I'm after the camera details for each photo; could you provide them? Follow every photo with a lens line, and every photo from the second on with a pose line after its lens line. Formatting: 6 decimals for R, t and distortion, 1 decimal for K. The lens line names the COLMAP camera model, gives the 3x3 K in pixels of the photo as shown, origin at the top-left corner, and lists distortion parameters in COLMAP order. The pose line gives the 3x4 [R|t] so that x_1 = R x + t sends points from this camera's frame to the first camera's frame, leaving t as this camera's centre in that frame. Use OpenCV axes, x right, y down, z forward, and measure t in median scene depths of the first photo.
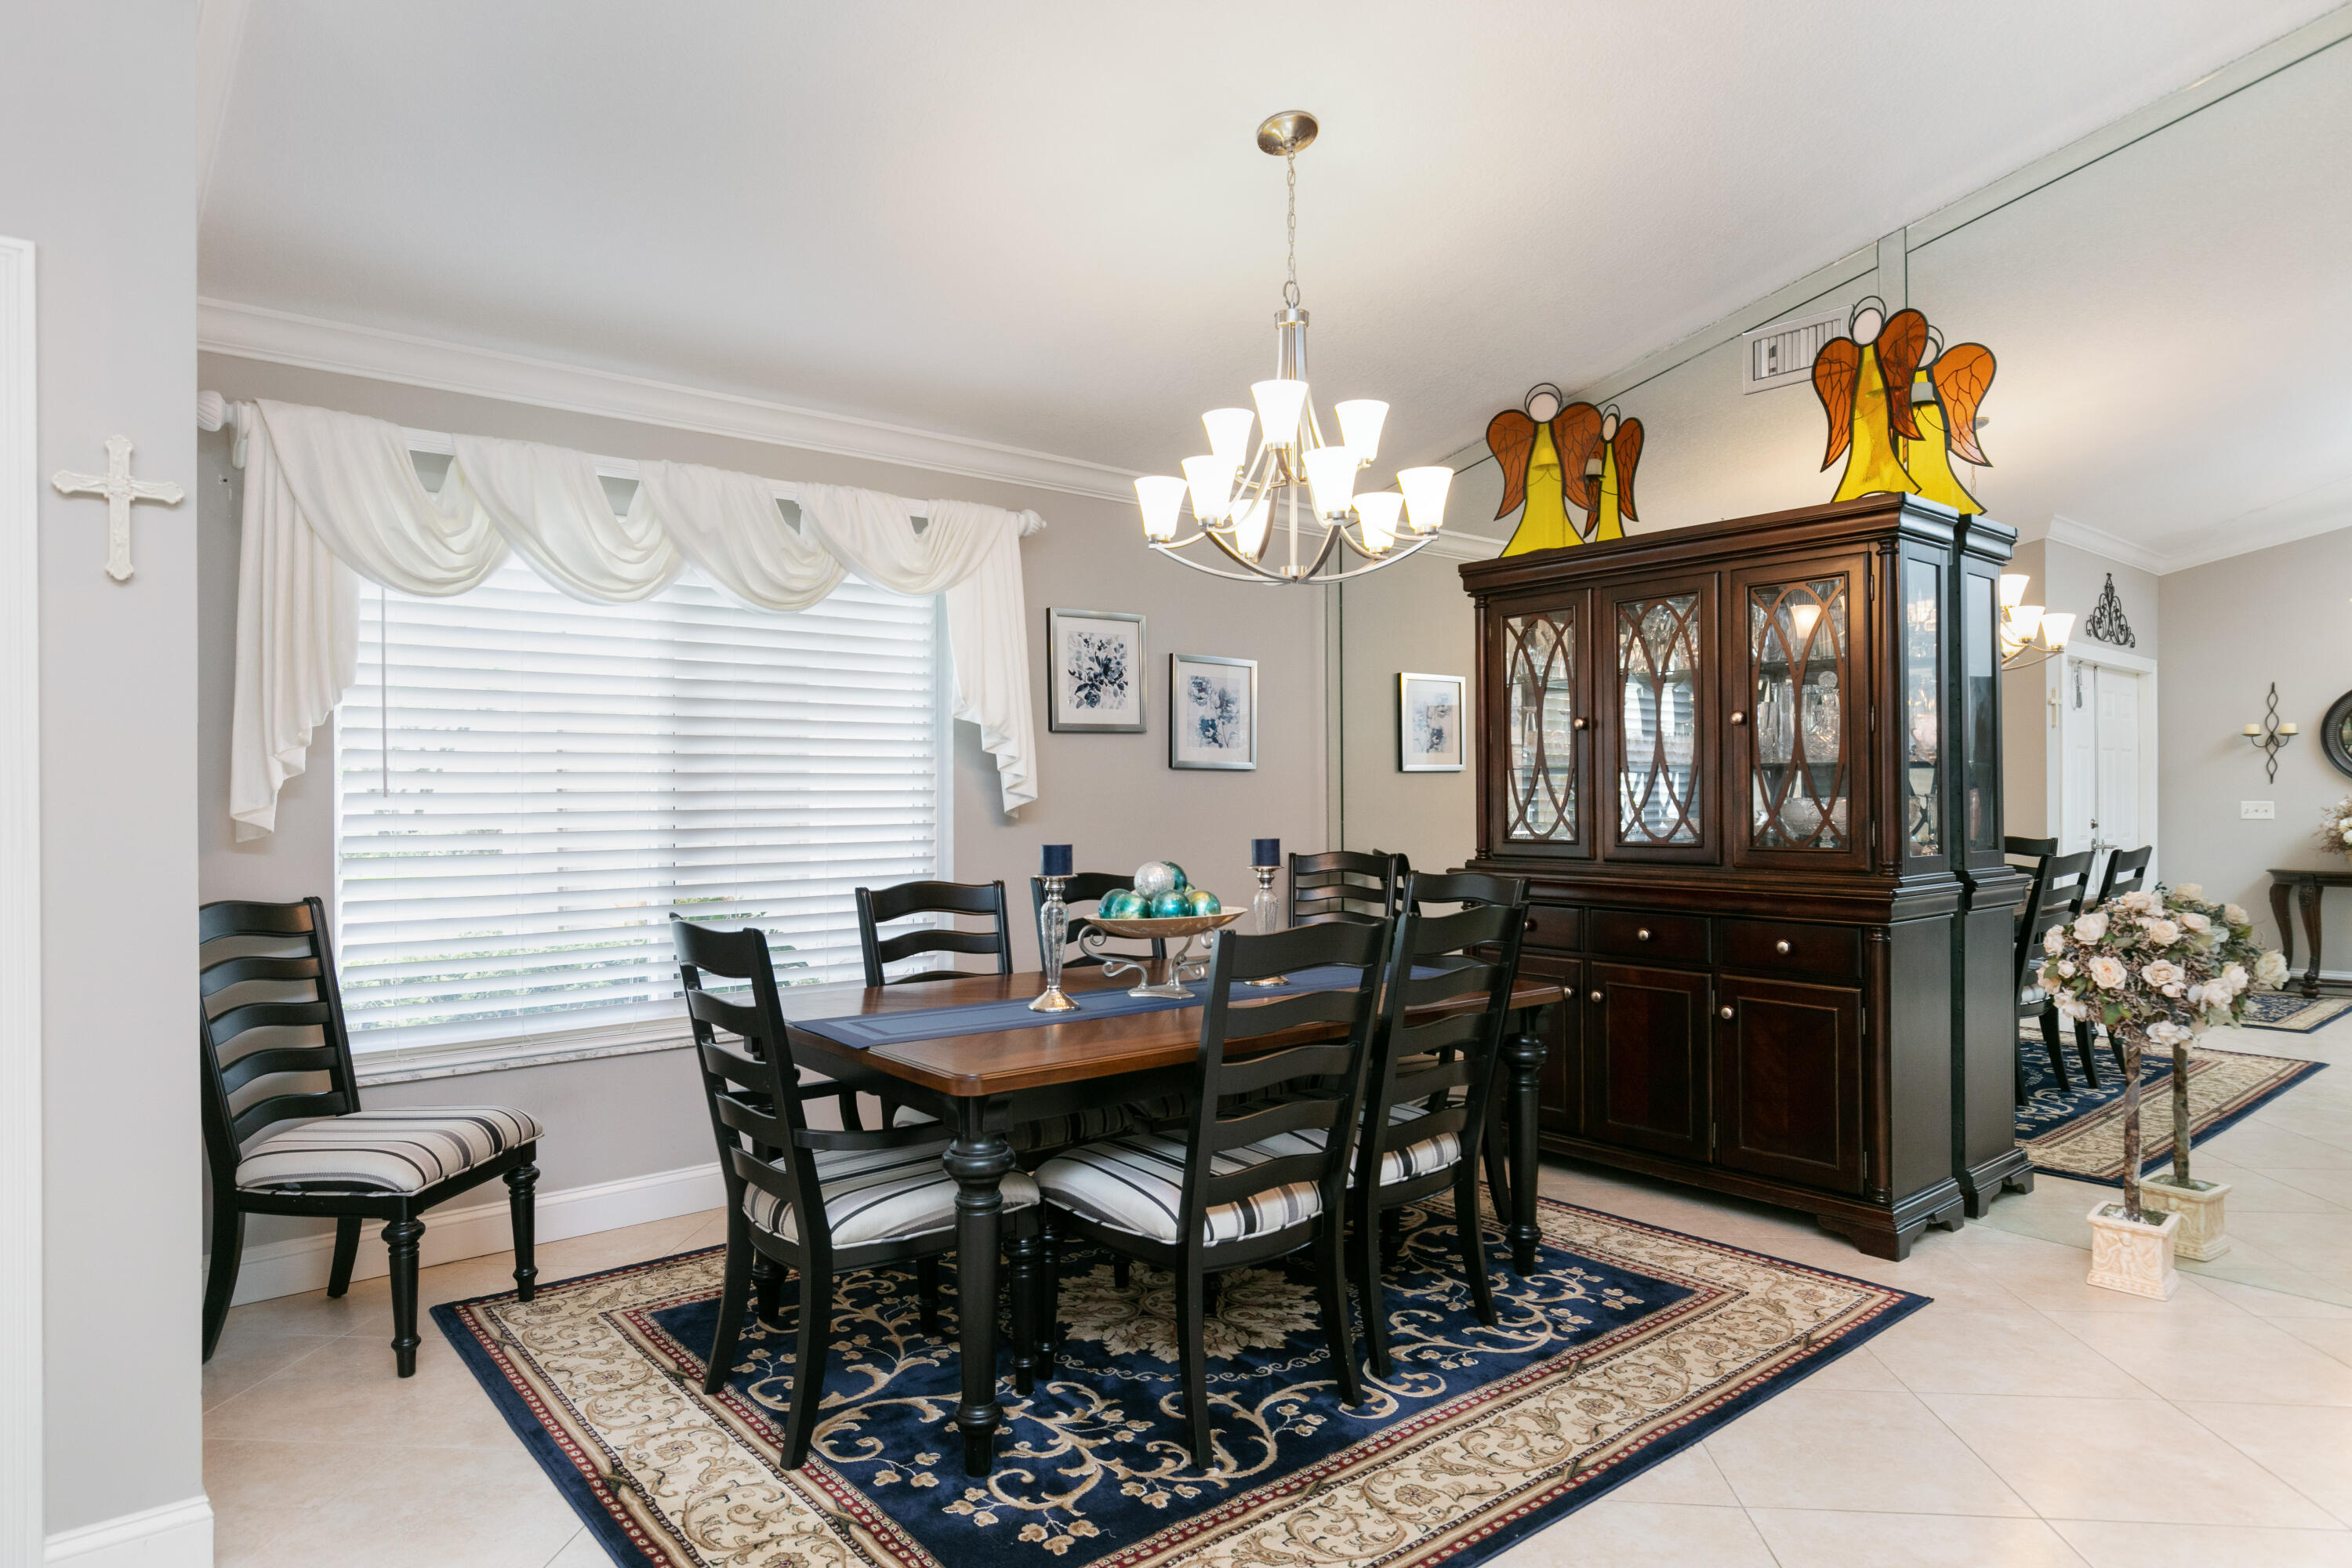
lens RADIAL K [[1351.4, 0, 1176.0], [0, 1351.4, 784.0], [0, 0, 1]] dist [-0.003015, -0.000317]
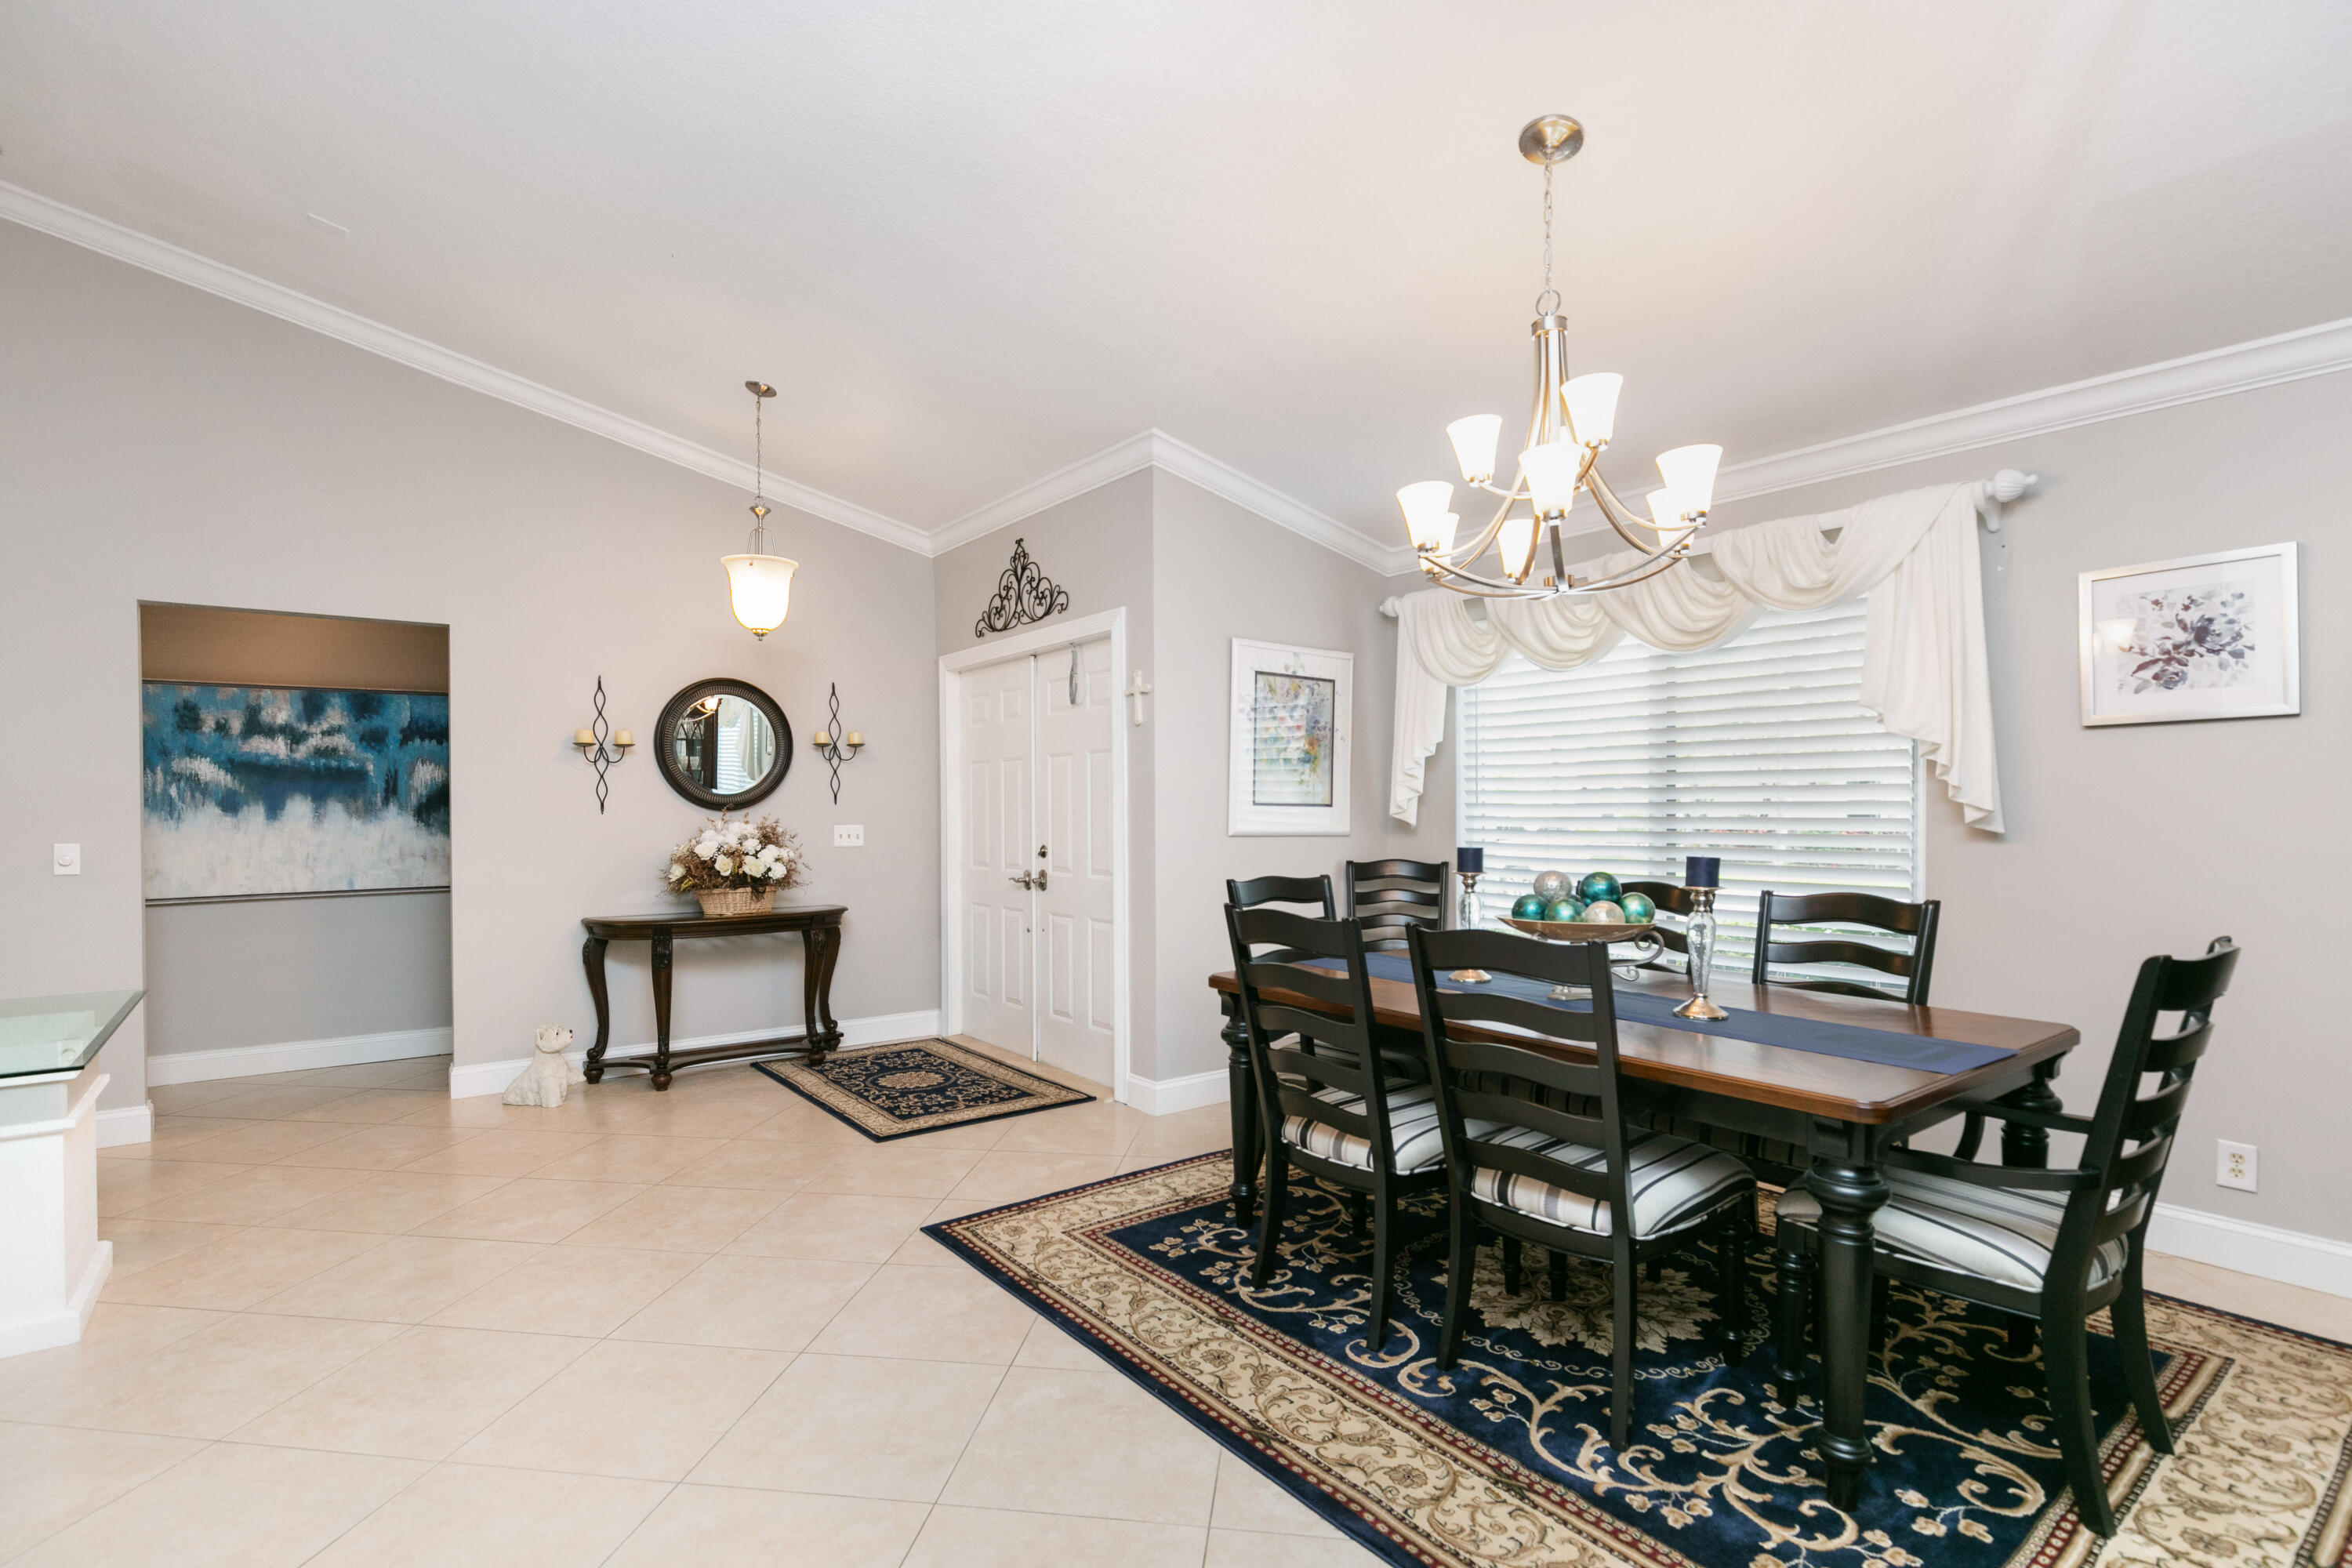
lens RADIAL K [[1114.6, 0, 1173.5], [0, 1114.6, 813.8], [0, 0, 1]] dist [0.001654, -0.000103]
pose [[-0.039046, 0.009638, -0.999191, 1.107436], [0.010662, 0.999901, 0.009229, 0.001080], [0.999181, -0.010293, -0.039145, 0.905056]]
